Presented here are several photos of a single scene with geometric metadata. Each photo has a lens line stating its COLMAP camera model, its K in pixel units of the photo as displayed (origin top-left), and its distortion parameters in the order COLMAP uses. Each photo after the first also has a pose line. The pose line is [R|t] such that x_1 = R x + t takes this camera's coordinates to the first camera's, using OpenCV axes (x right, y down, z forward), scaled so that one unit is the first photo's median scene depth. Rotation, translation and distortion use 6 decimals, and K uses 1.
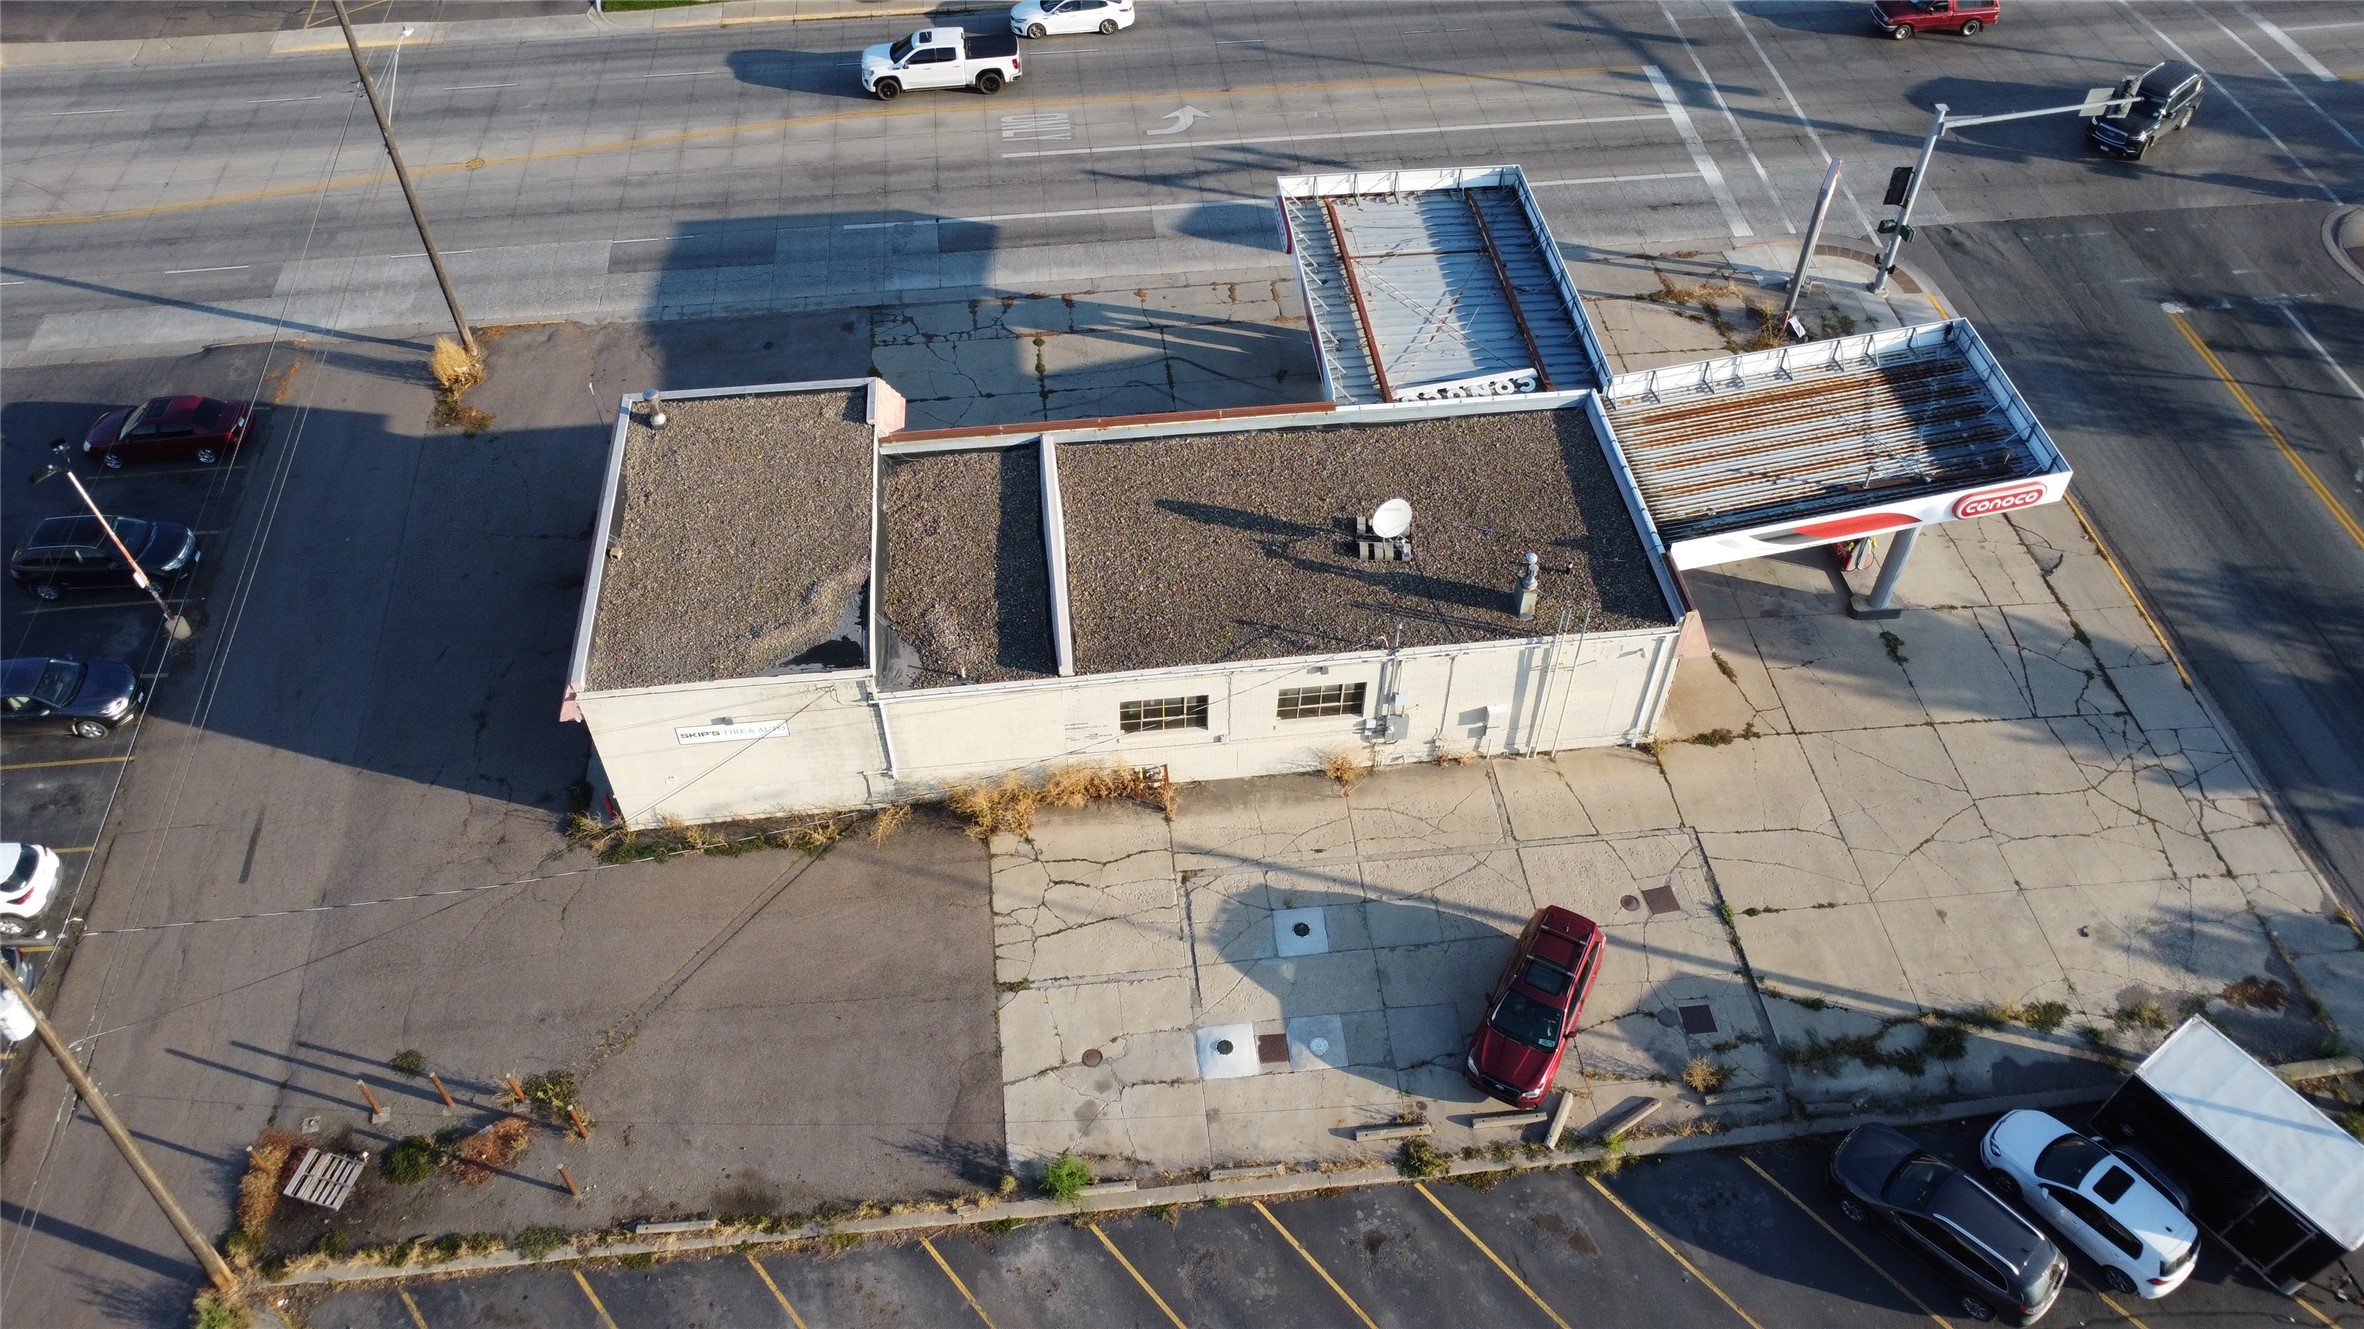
lens RADIAL K [[1714.8, 0, 1173.5], [0, 1714.8, 660.6], [0, 0, 1]] dist [-0.027176, -0.009267]
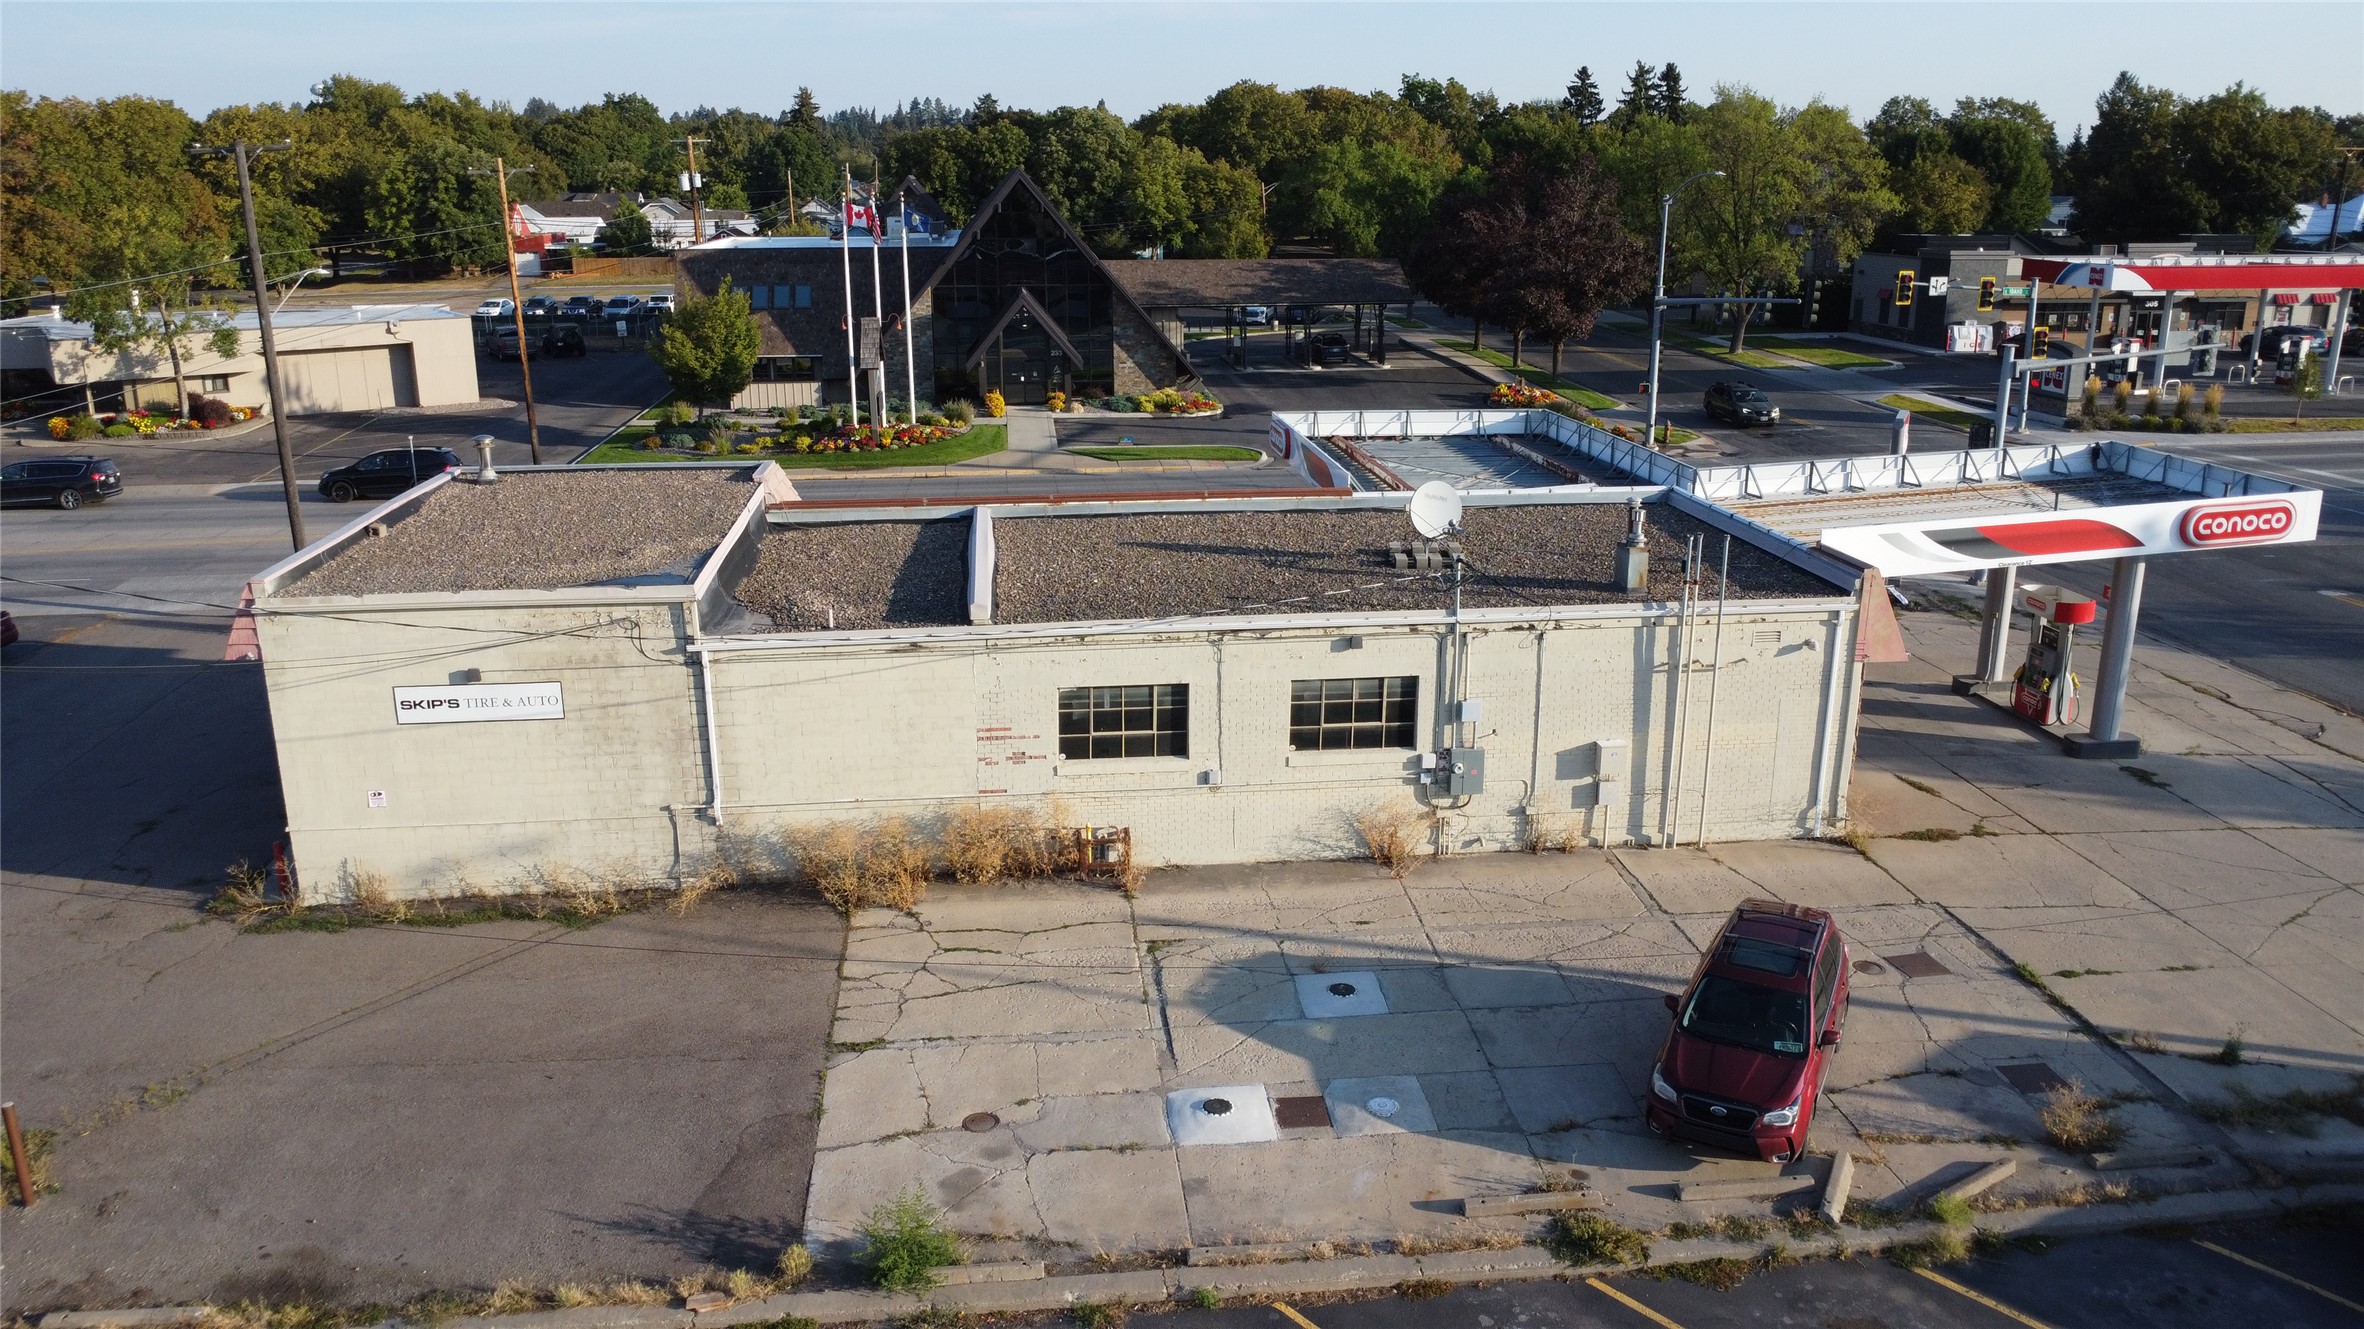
lens RADIAL K [[1714.8, 0, 1173.5], [0, 1714.8, 660.6], [0, 0, 1]] dist [-0.027176, -0.009267]
pose [[0.999995, -0.001210, -0.002774, 0.016725], [-0.000410, 0.853997, -0.520277, 0.376462], [0.002998, 0.520276, 0.853993, 0.420854]]
